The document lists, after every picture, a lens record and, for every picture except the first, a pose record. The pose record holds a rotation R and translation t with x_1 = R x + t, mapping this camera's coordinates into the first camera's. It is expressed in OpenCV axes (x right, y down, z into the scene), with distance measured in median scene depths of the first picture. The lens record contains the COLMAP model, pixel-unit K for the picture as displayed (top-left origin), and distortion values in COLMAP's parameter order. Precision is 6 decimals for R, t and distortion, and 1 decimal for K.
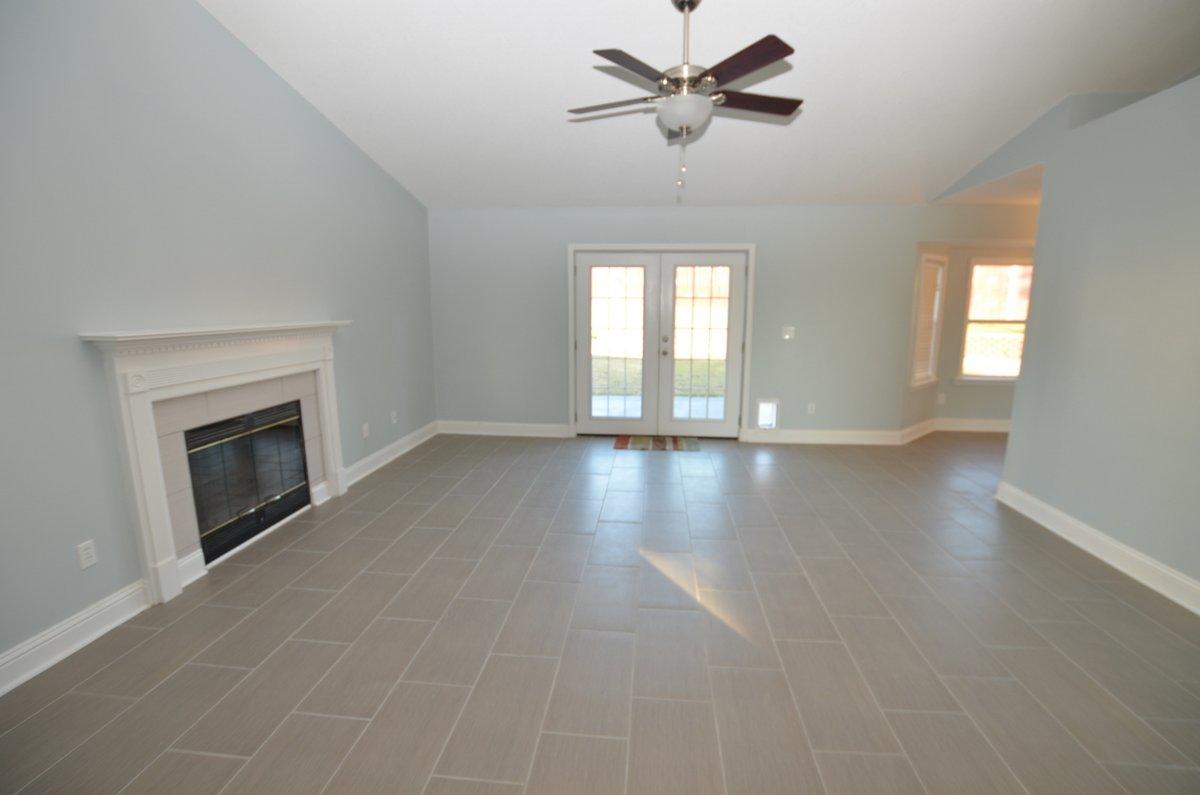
lens RADIAL K [[530.4, 0, 606.2], [0, 530.4, 395.8], [0, 0, 1]] dist [-0.037905, 0.011178]
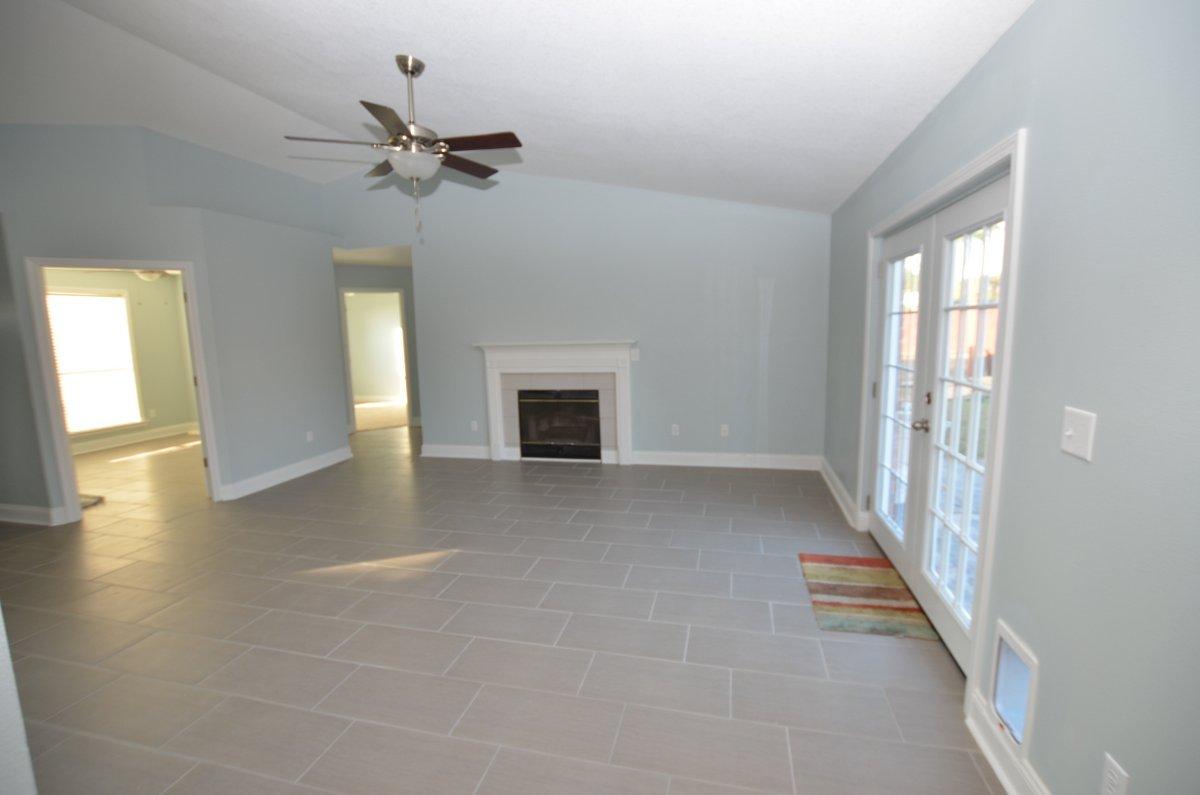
lens RADIAL K [[530.4, 0, 606.2], [0, 530.4, 395.8], [0, 0, 1]] dist [-0.037905, 0.011178]
pose [[-0.134796, 0.135607, -0.981550, 0.660261], [-0.145315, 0.977175, 0.154959, -0.155311], [0.980160, 0.163522, -0.112014, 0.840750]]
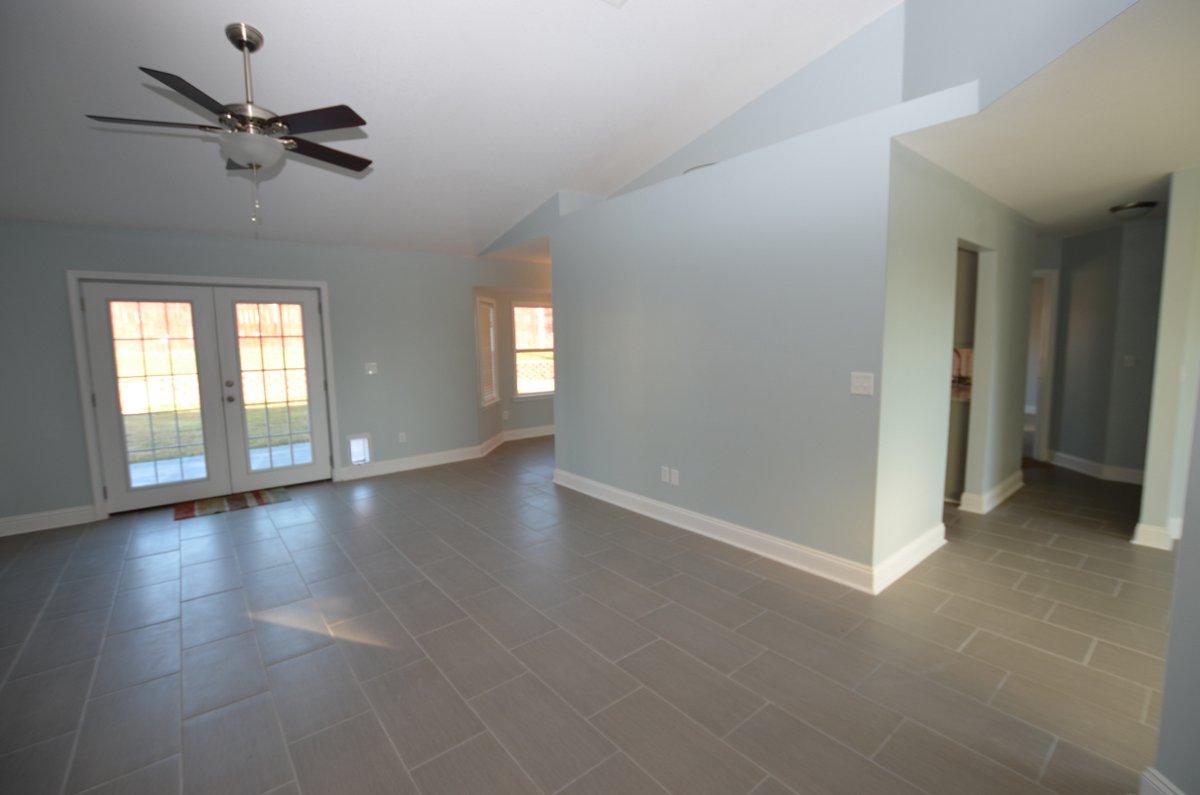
lens RADIAL K [[530.4, 0, 606.2], [0, 530.4, 395.8], [0, 0, 1]] dist [-0.037905, 0.011178]
pose [[0.713665, -0.090270, 0.694647, -0.049818], [0.138376, 0.990288, -0.013476, 0.012362], [-0.686684, 0.105740, 0.719225, -0.057643]]
